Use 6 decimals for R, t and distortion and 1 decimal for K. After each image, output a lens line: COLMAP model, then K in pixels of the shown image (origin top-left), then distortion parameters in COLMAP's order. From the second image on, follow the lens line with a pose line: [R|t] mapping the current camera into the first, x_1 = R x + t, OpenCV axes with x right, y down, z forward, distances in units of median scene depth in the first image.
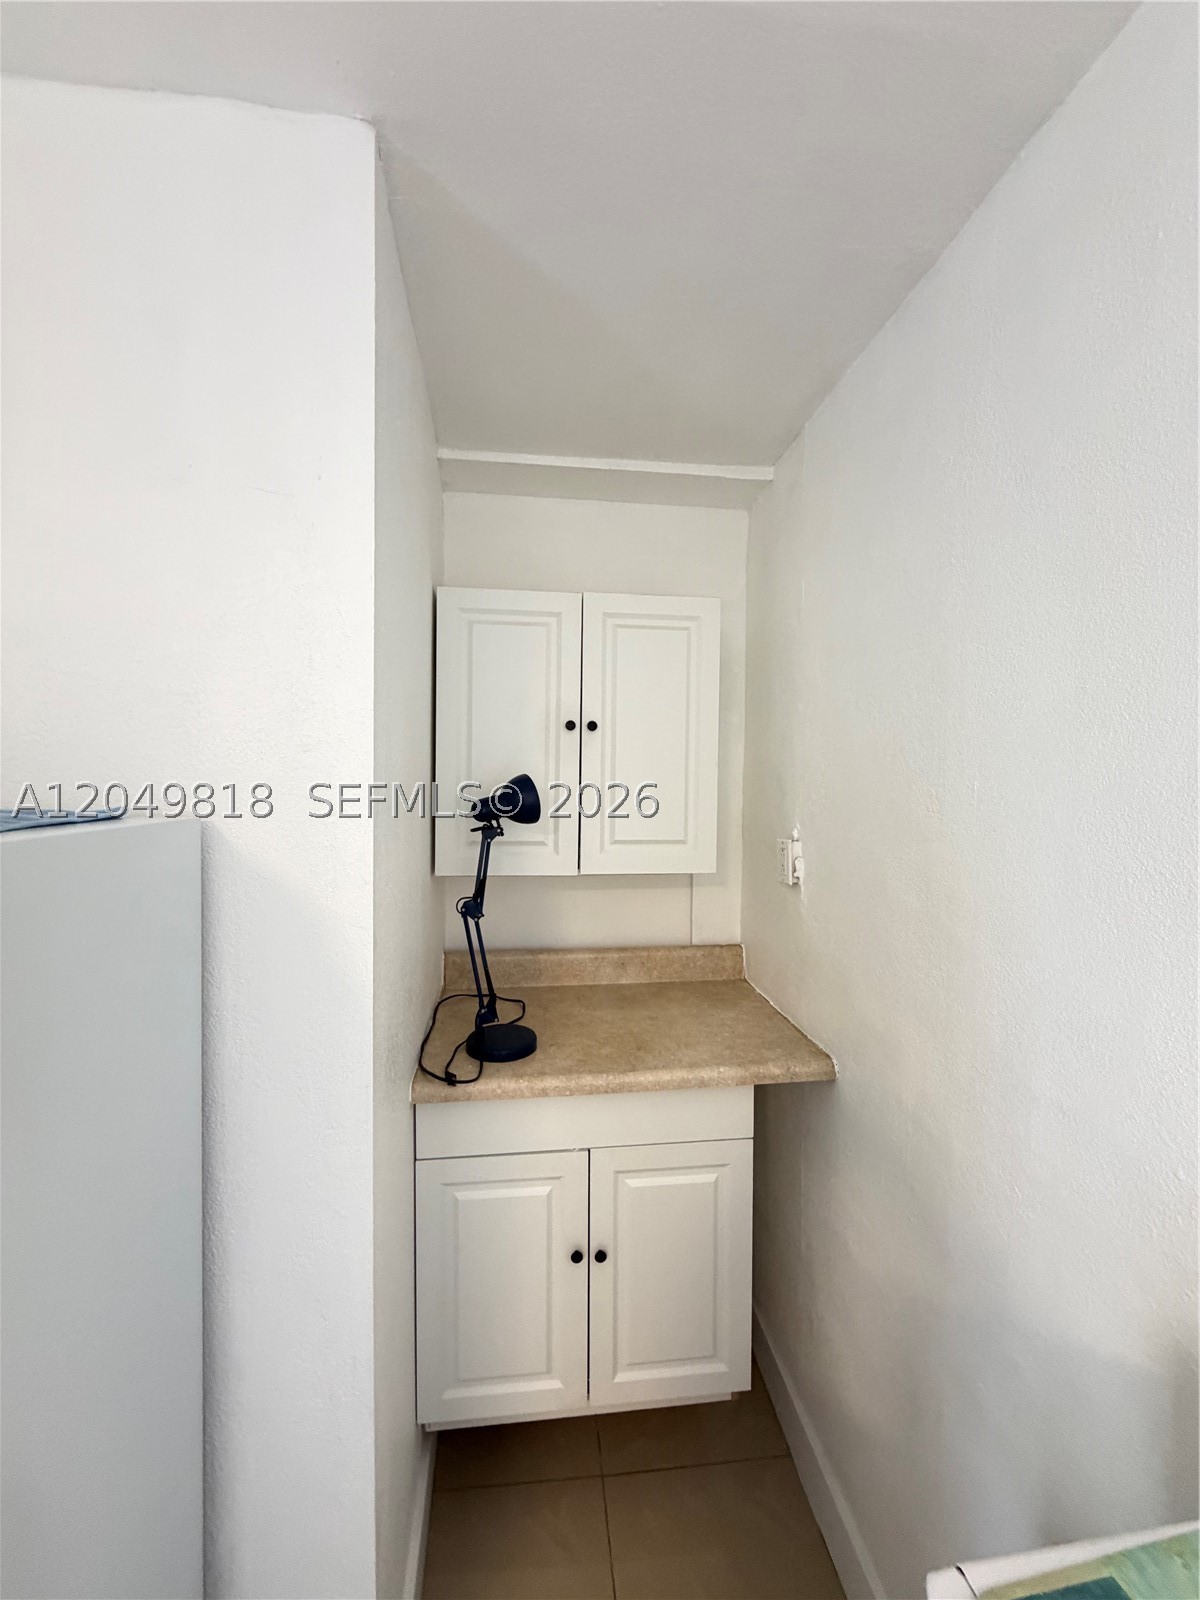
lens RADIAL K [[641.4, 0, 601.3], [0, 641.4, 793.6], [0, 0, 1]] dist [-0.000203, 0.000954]
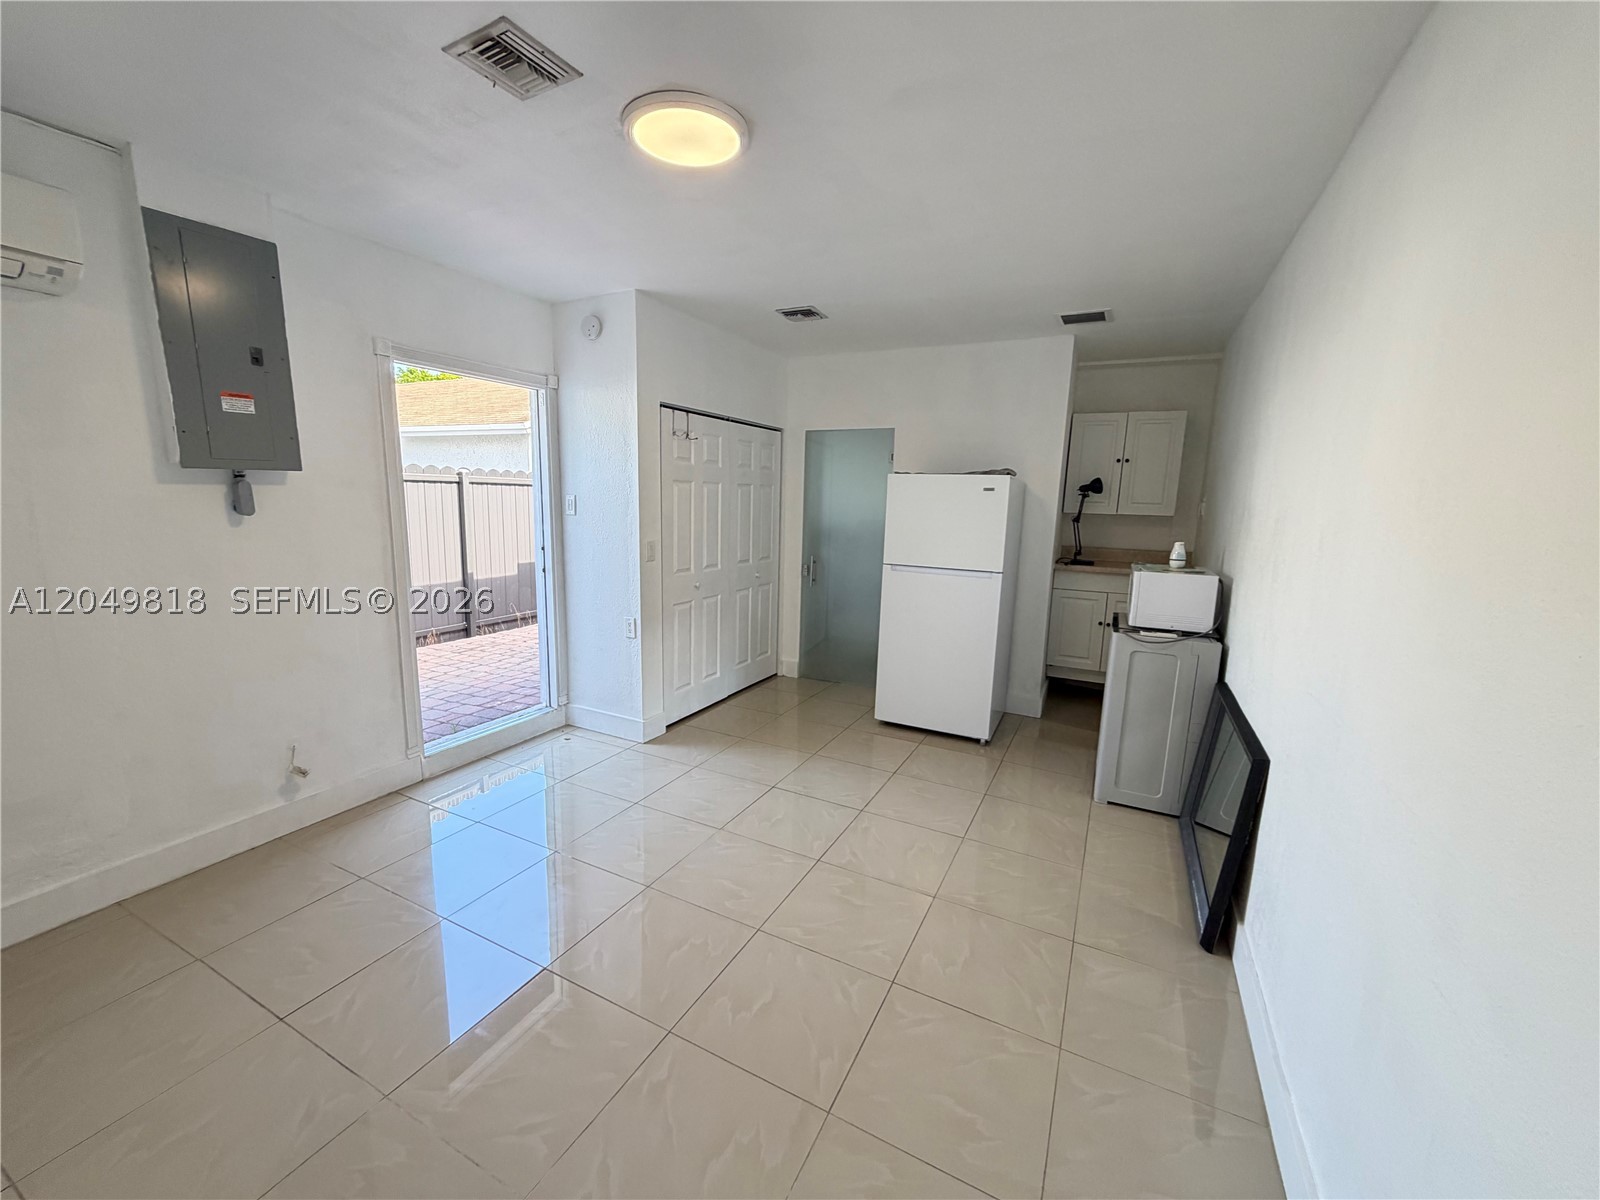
lens RADIAL K [[641.4, 0, 799.5], [0, 641.4, 603.7], [0, 0, 1]] dist [-0.000203, 0.000954]
pose [[0.830602, 0.103703, -0.547125, 0.439303], [-0.030738, 0.989547, 0.140895, 0.180121], [0.556017, -0.100210, 0.825108, -2.416504]]
